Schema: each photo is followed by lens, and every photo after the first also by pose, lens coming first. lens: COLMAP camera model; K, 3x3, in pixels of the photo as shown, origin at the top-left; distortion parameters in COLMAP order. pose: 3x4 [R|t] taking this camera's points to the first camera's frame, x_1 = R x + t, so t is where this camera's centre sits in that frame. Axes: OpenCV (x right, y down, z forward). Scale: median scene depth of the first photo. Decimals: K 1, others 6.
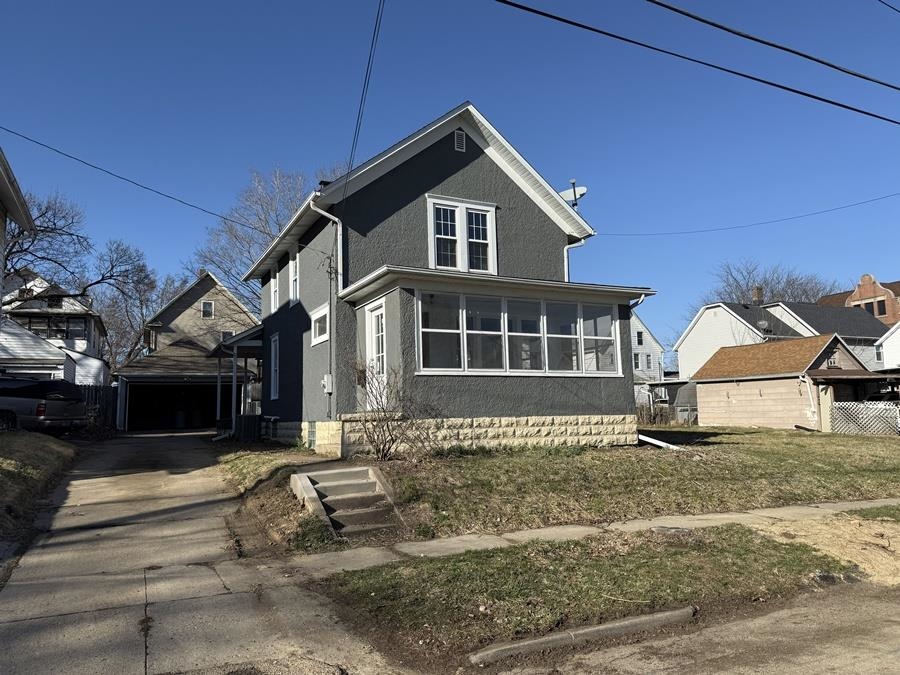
lens RADIAL K [[641.0, 0, 446.1], [0, 641.0, 352.7], [0, 0, 1]] dist [0.006378, -0.000082]
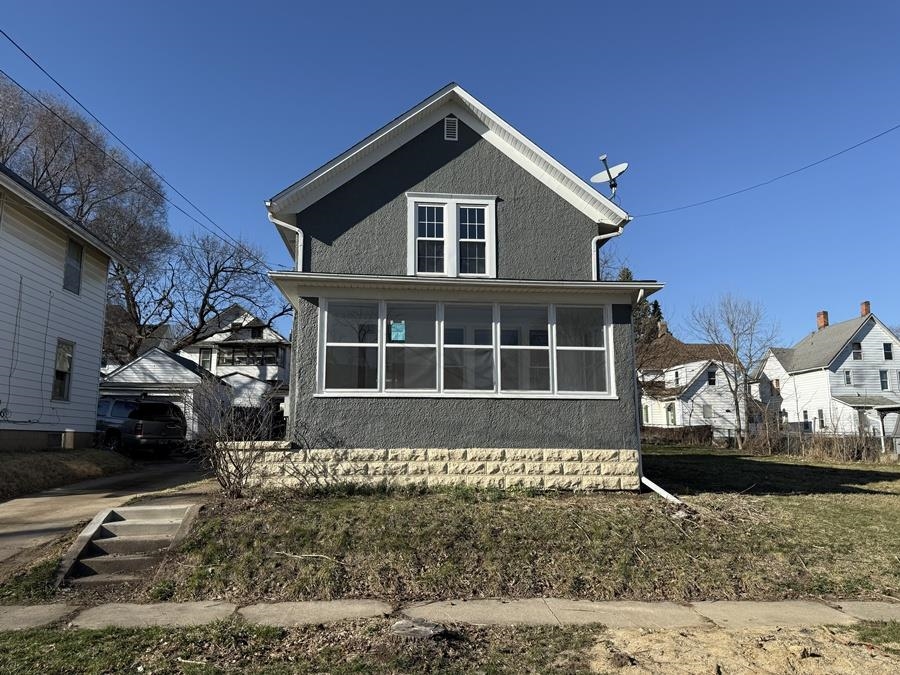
lens RADIAL K [[633.9, 0, 448.0], [0, 633.9, 345.2], [0, 0, 1]] dist [0.034939, -0.043021]
pose [[0.932855, -0.031734, -0.358852, 0.358580], [0.015299, 0.998704, -0.048547, 0.008057], [0.359927, 0.039797, 0.932131, 0.224081]]
